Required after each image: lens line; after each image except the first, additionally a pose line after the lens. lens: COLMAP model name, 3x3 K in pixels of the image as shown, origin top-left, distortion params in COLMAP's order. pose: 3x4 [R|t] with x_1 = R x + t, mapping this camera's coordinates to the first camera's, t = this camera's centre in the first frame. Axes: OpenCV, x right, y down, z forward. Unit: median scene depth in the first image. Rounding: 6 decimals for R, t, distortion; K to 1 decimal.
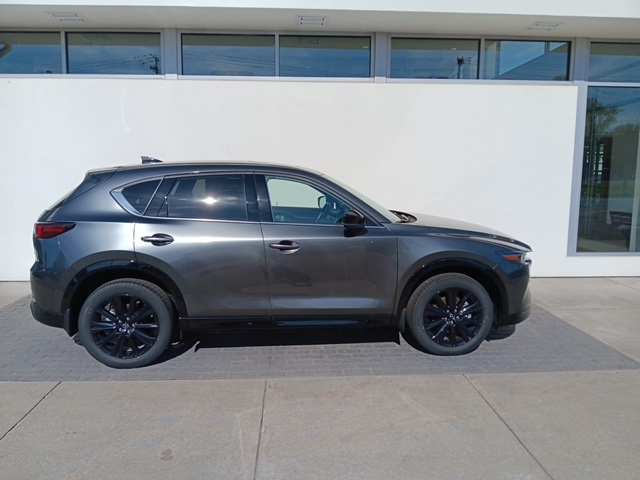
lens RADIAL K [[502.6, 0, 320.0], [0, 502.6, 240.0], [0, 0, 1]] dist [0.007649, -0.039538]
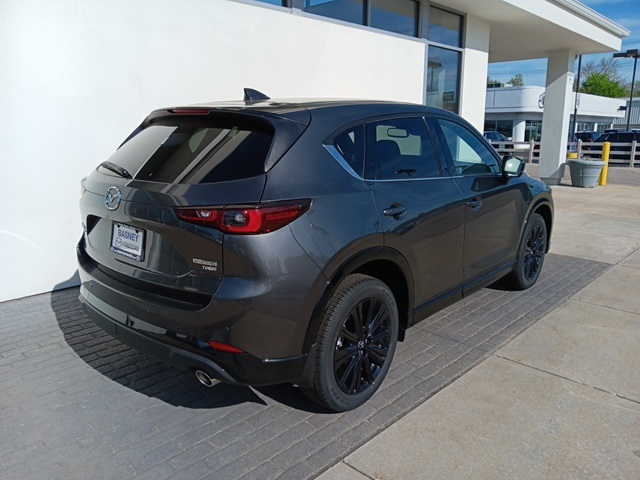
lens RADIAL K [[502.6, 0, 320.0], [0, 502.6, 240.0], [0, 0, 1]] dist [0.007649, -0.039538]
pose [[0.729140, -0.153472, 0.666935, -0.795520], [0.091372, 0.987637, 0.127376, -0.055495], [-0.678238, -0.031935, 0.734148, 0.508632]]
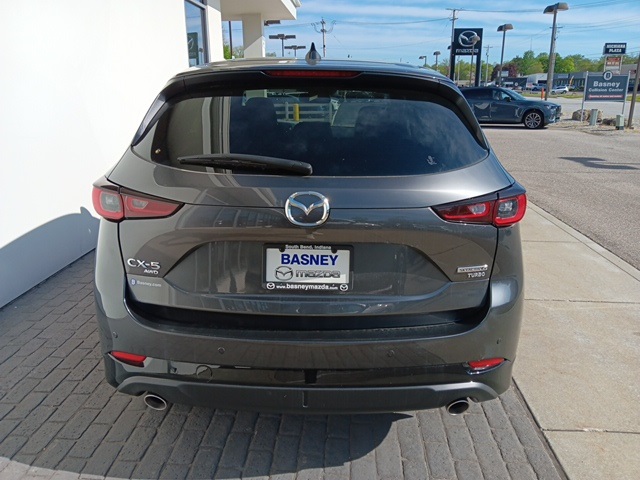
lens RADIAL K [[497.5, 0, 312.6], [0, 497.5, 244.5], [0, 0, 1]] dist [0.029253, -0.065774]
pose [[0.112686, -0.300036, 0.947249, -0.935012], [0.133318, 0.949266, 0.284816, -0.129491], [-0.984646, 0.094190, 0.146969, 1.029990]]
